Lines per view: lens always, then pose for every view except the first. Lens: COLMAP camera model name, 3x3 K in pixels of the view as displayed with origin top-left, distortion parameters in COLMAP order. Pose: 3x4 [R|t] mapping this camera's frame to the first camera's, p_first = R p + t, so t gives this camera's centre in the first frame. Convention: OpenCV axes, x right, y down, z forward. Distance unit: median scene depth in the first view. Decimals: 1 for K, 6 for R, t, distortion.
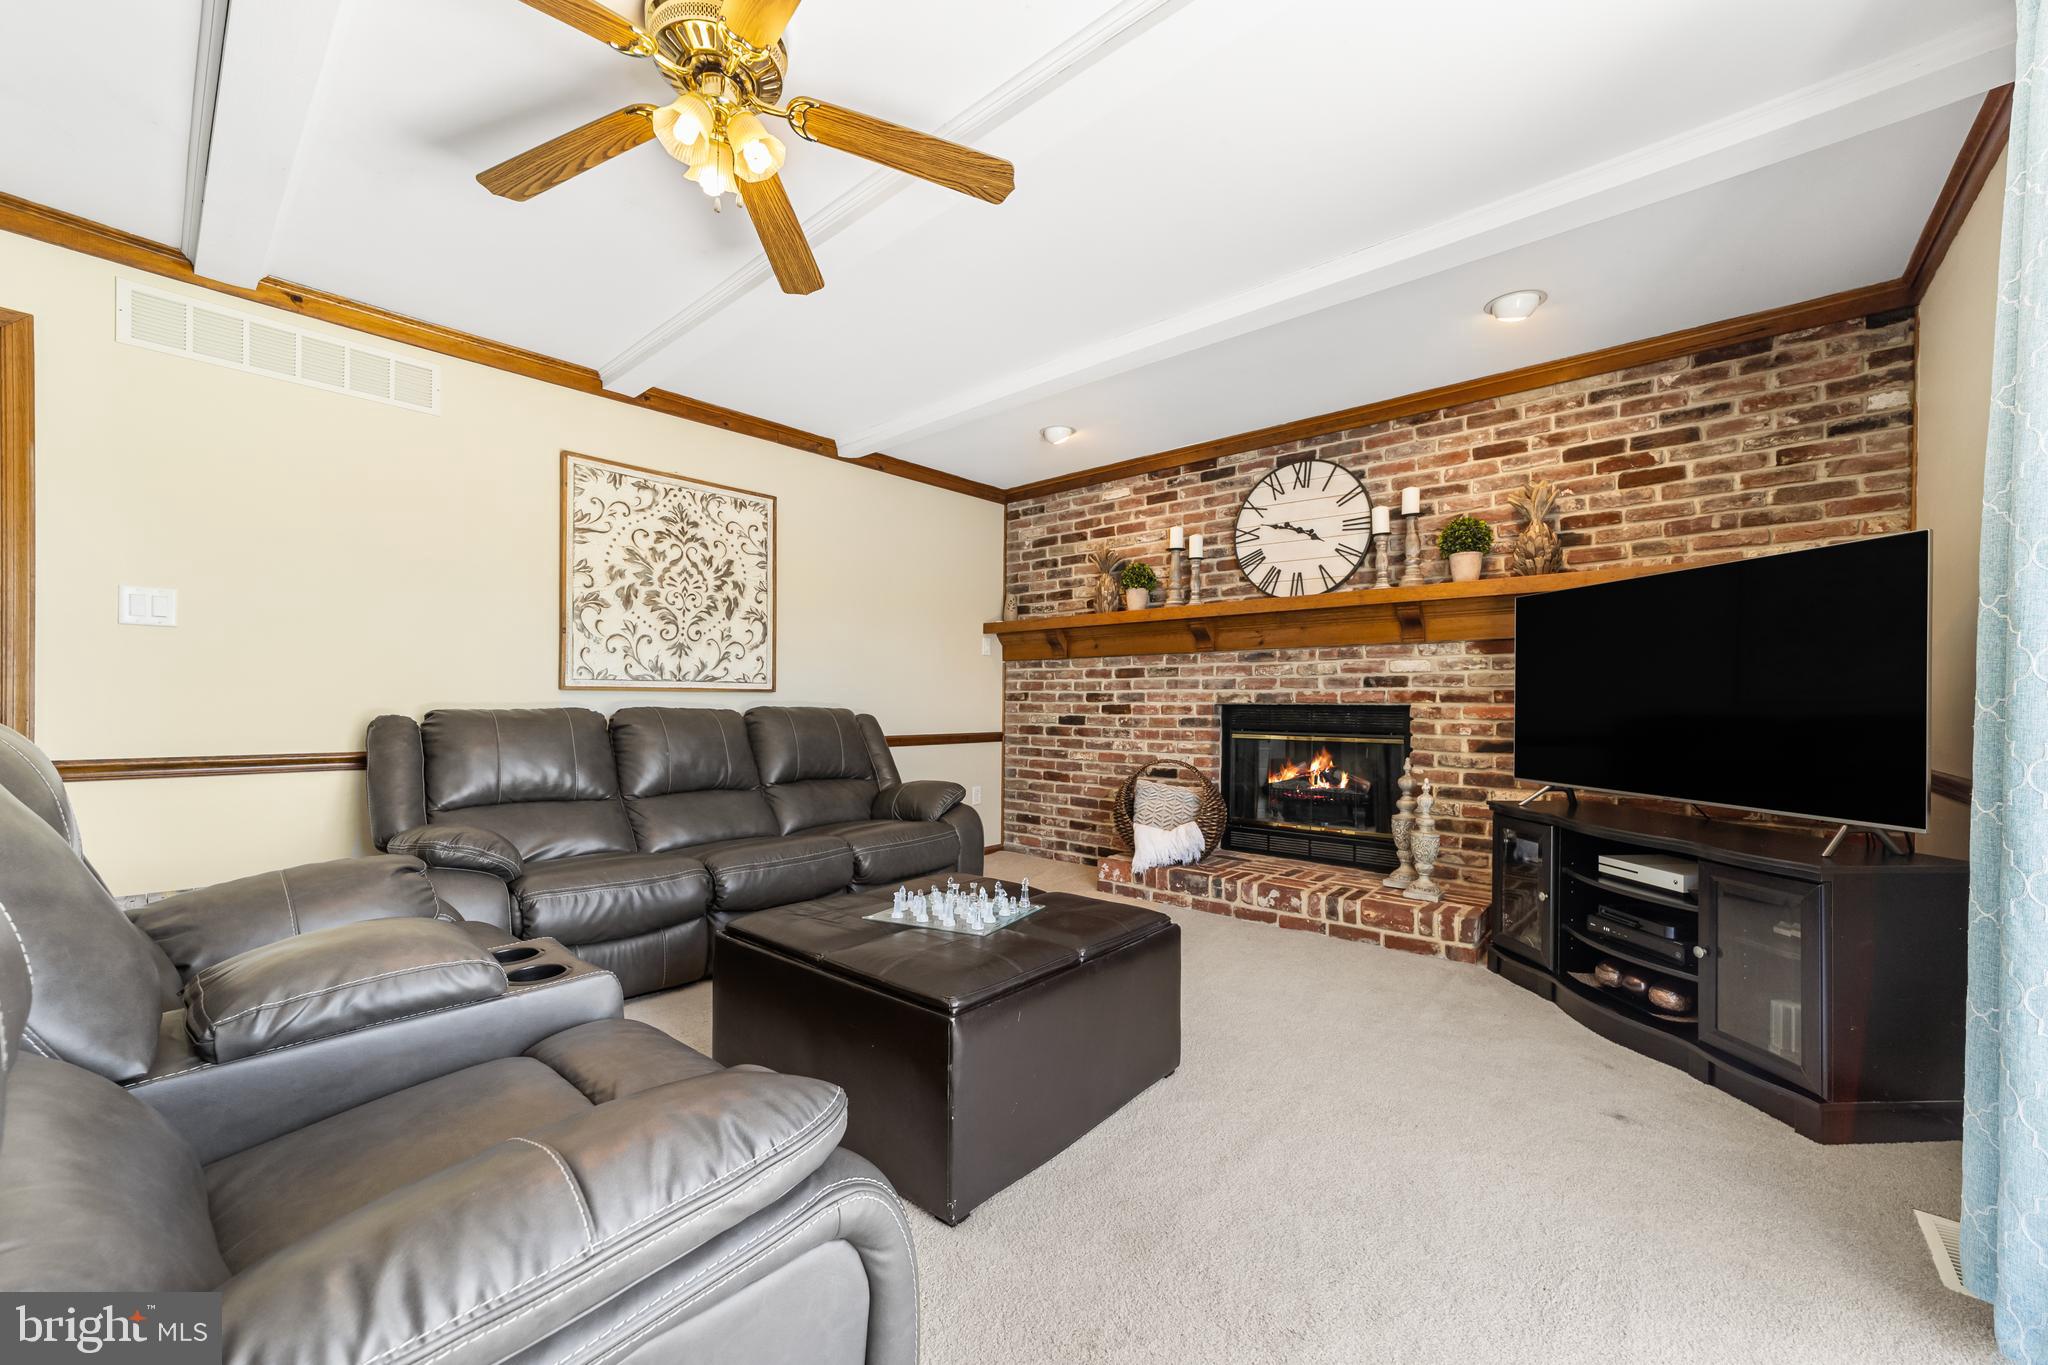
lens RADIAL K [[798.1, 0, 1019.6], [0, 798.1, 700.0], [0, 0, 1]] dist [-0.014466, 0.008062]
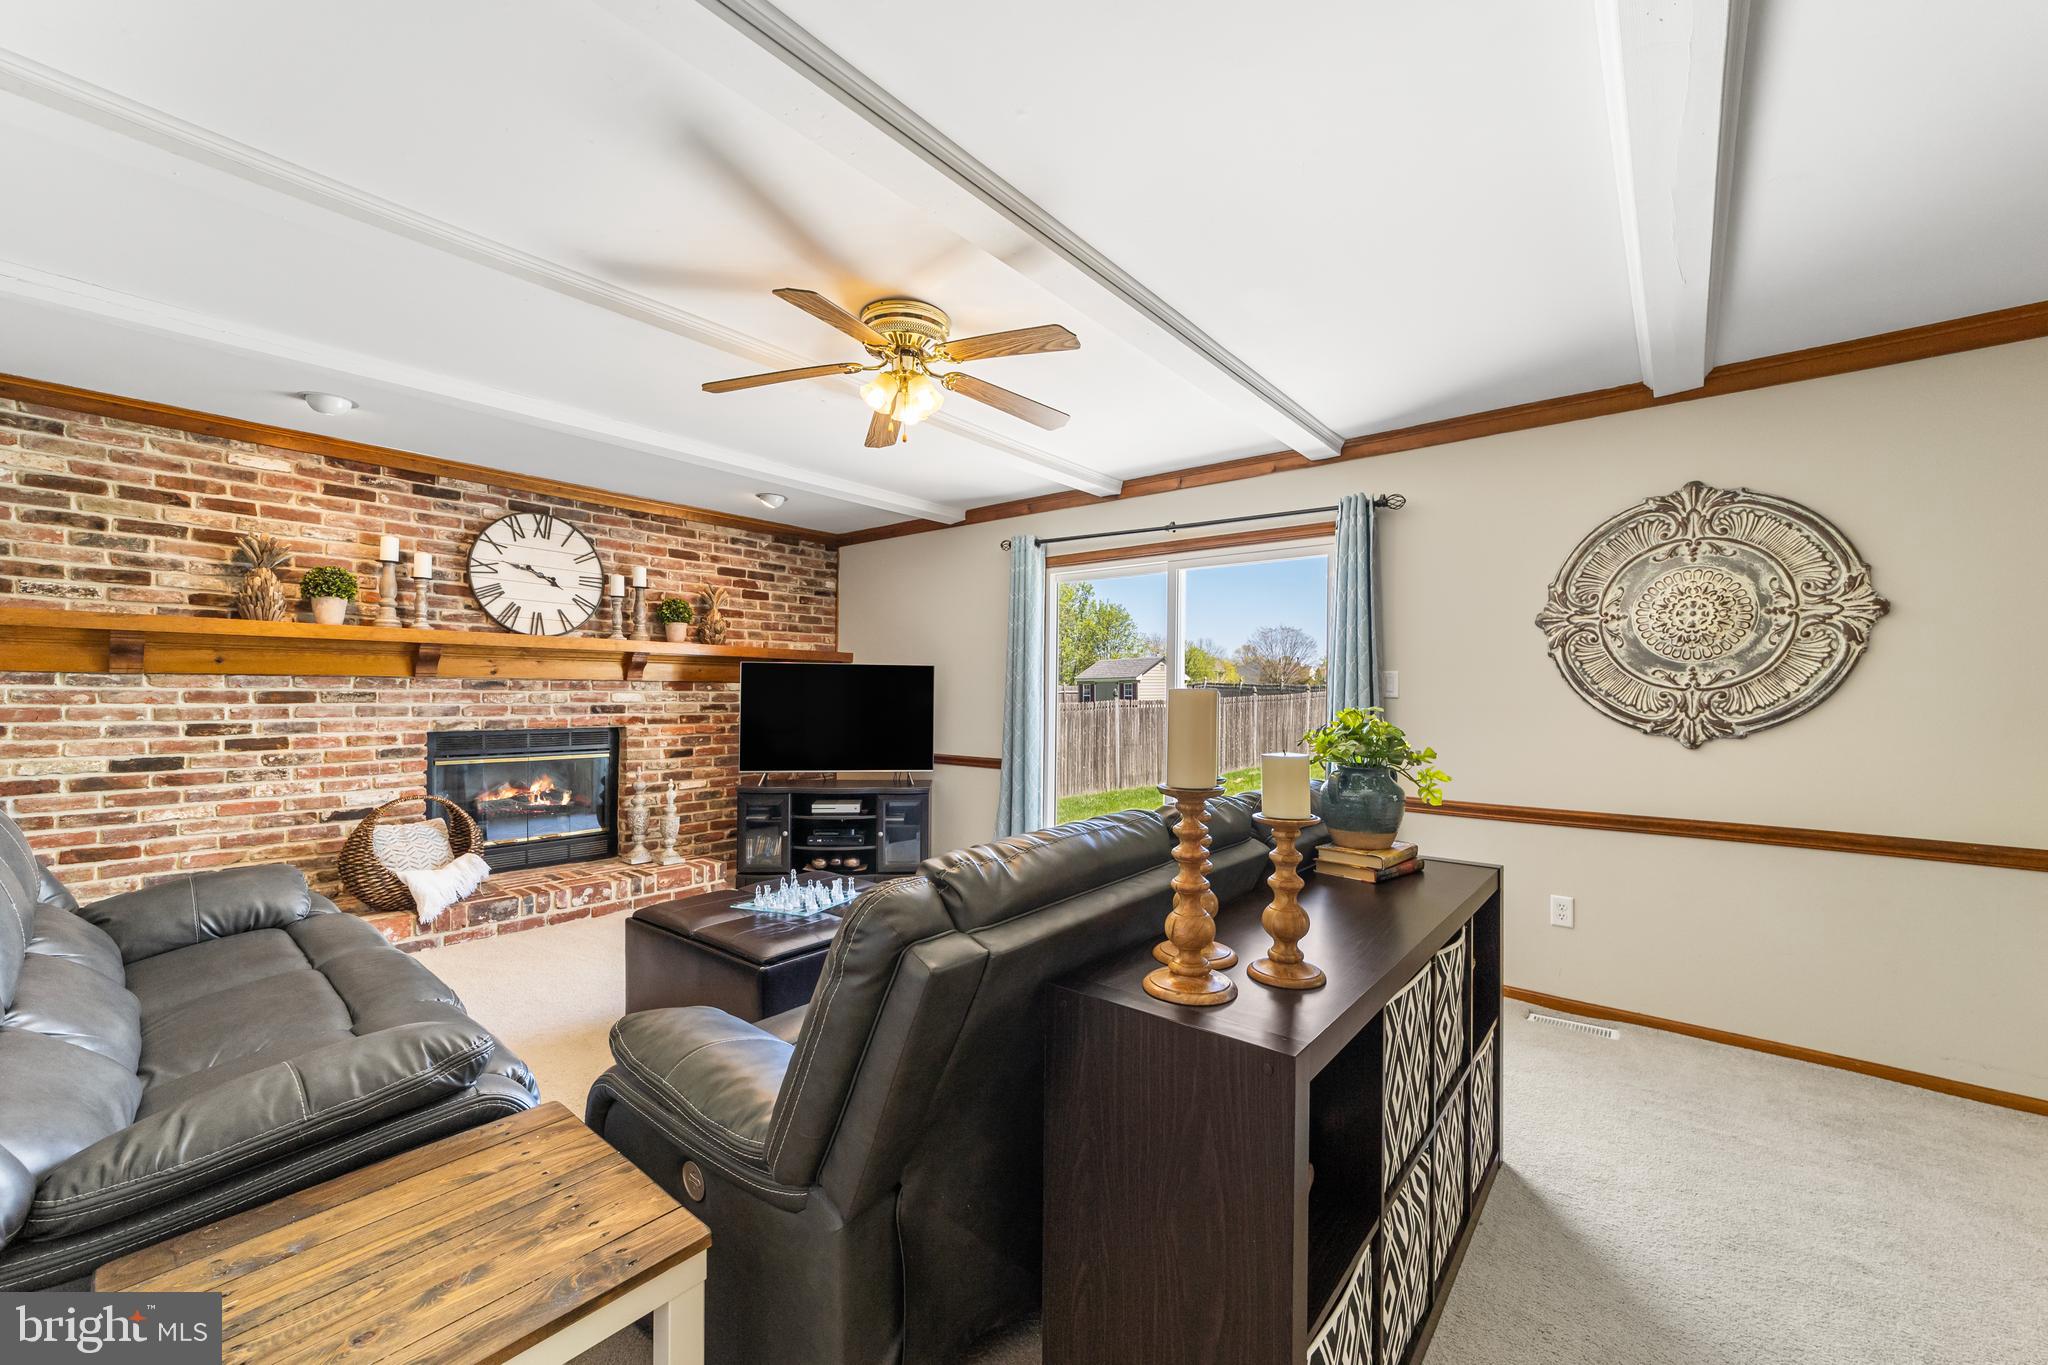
lens RADIAL K [[798.1, 0, 1026.1], [0, 798.1, 687.1], [0, 0, 1]] dist [-0.014466, 0.008062]
pose [[-0.030660, 0.001489, 0.999529, -0.797034], [-0.012097, 0.999925, -0.001860, -0.060978], [-0.999457, -0.012149, -0.030640, 0.345658]]
